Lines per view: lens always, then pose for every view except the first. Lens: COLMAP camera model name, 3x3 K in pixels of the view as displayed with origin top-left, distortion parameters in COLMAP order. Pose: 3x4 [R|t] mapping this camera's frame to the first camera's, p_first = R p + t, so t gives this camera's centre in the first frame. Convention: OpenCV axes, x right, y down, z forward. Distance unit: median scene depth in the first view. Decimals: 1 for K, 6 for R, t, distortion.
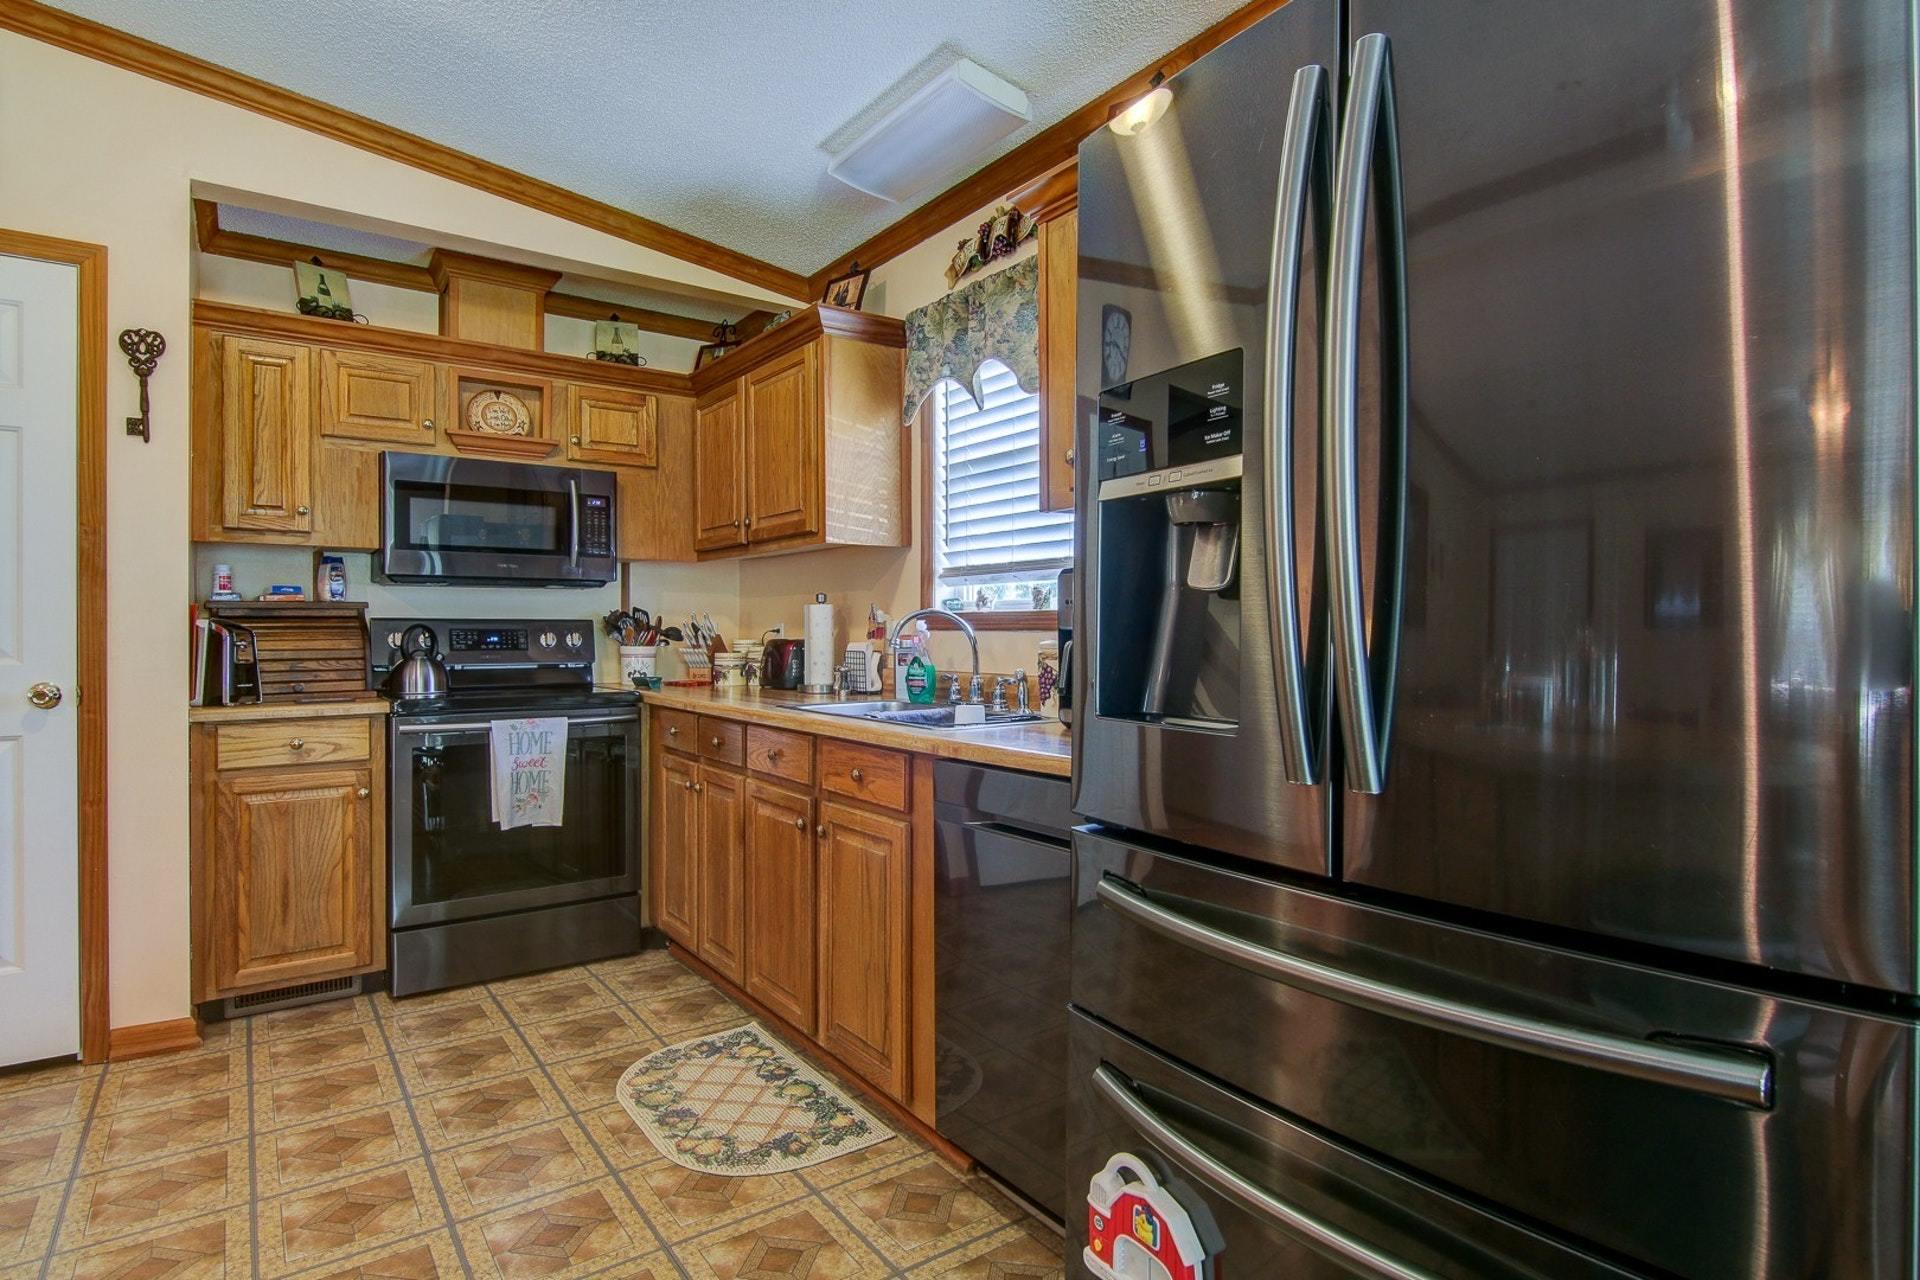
lens RADIAL K [[983.5, 0, 944.0], [0, 983.5, 621.7], [0, 0, 1]] dist [-0.000949, -0.008040]
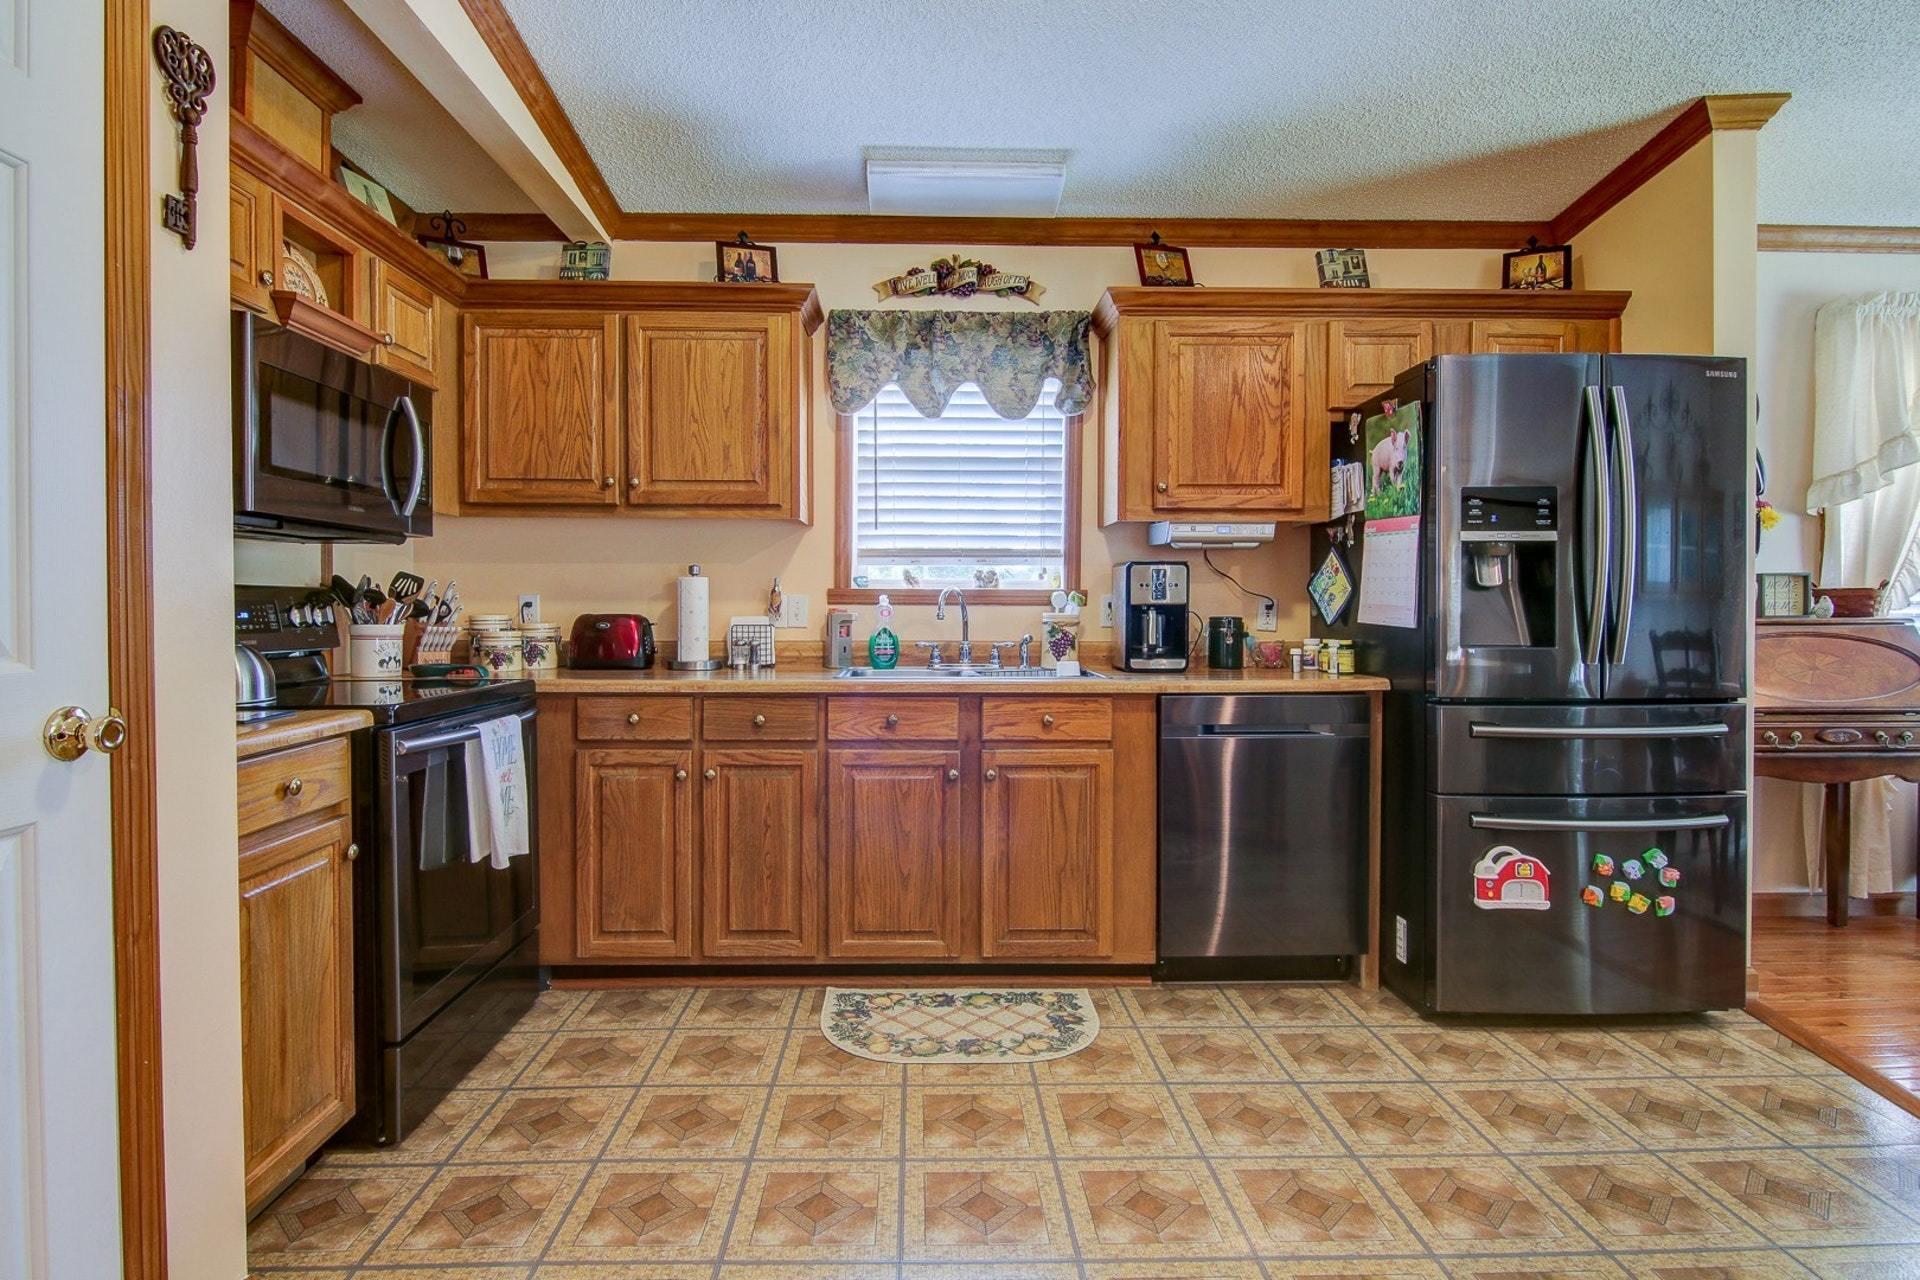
lens RADIAL K [[983.5, 0, 916.7], [0, 983.5, 619.3], [0, 0, 1]] dist [-0.000949, -0.008040]
pose [[0.572863, -0.008841, 0.819603, -1.056656], [-0.008601, 0.999822, 0.016797, 0.007030], [-0.819606, -0.016672, 0.572685, 0.374269]]
